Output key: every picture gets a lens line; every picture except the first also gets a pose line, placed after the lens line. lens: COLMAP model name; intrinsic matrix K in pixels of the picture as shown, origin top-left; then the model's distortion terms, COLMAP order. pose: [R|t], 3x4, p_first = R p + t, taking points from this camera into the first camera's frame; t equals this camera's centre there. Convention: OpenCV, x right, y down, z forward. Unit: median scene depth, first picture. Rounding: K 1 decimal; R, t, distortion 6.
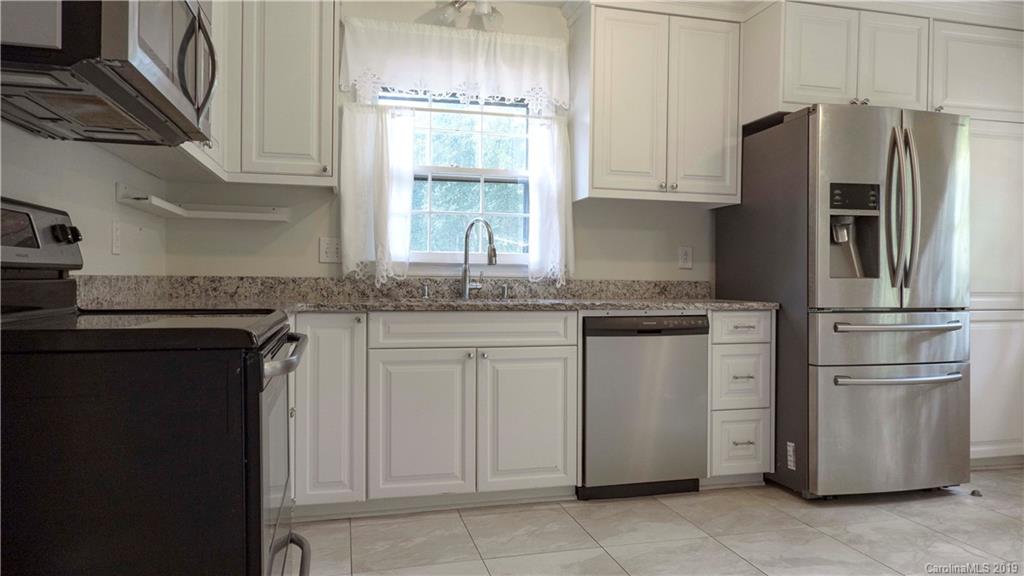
lens RADIAL K [[671.1, 0, 512.0], [0, 671.1, 288.0], [0, 0, 1]] dist [-0.000749, 0.003008]
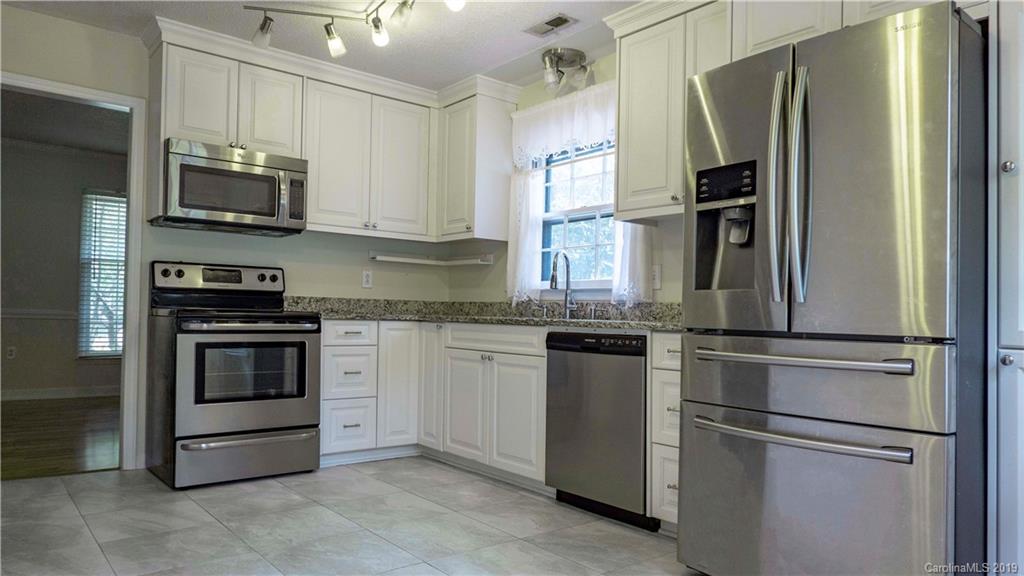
lens RADIAL K [[683.2, 0, 513.3], [0, 683.2, 302.9], [0, 0, 1]] dist [-0.001277, 0.000237]
pose [[0.417576, -0.014532, -0.908526, 1.069475], [-0.030334, 0.999092, -0.029923, 0.029057], [0.908135, 0.040054, 0.416756, 0.447185]]
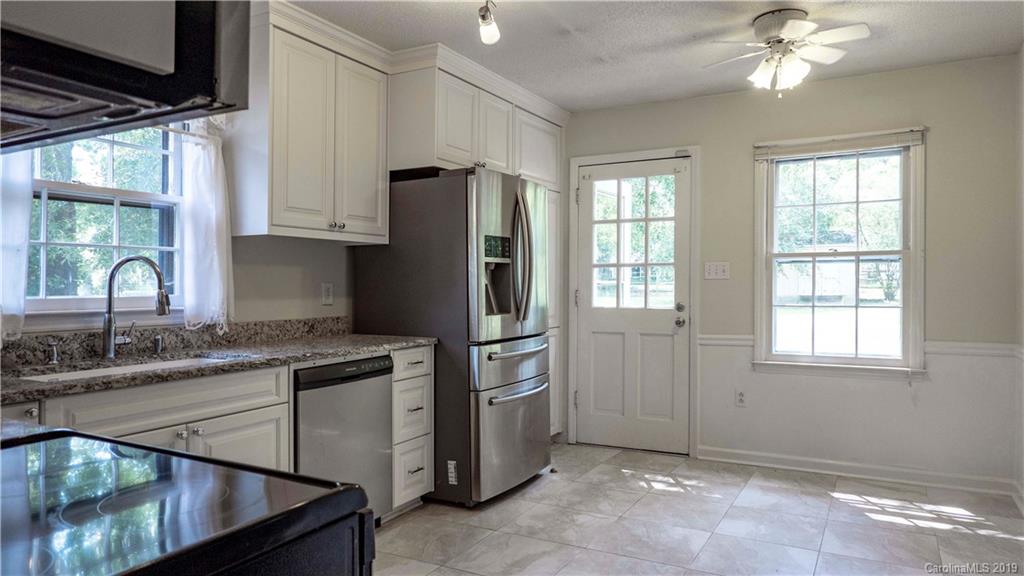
lens RADIAL K [[671.1, 0, 512.0], [0, 671.1, 288.0], [0, 0, 1]] dist [-0.000749, 0.003008]
pose [[0.686826, -0.014736, 0.726673, -0.336756], [0.018299, 0.999828, 0.002979, -0.063287], [-0.726592, 0.011251, 0.686977, 0.147076]]
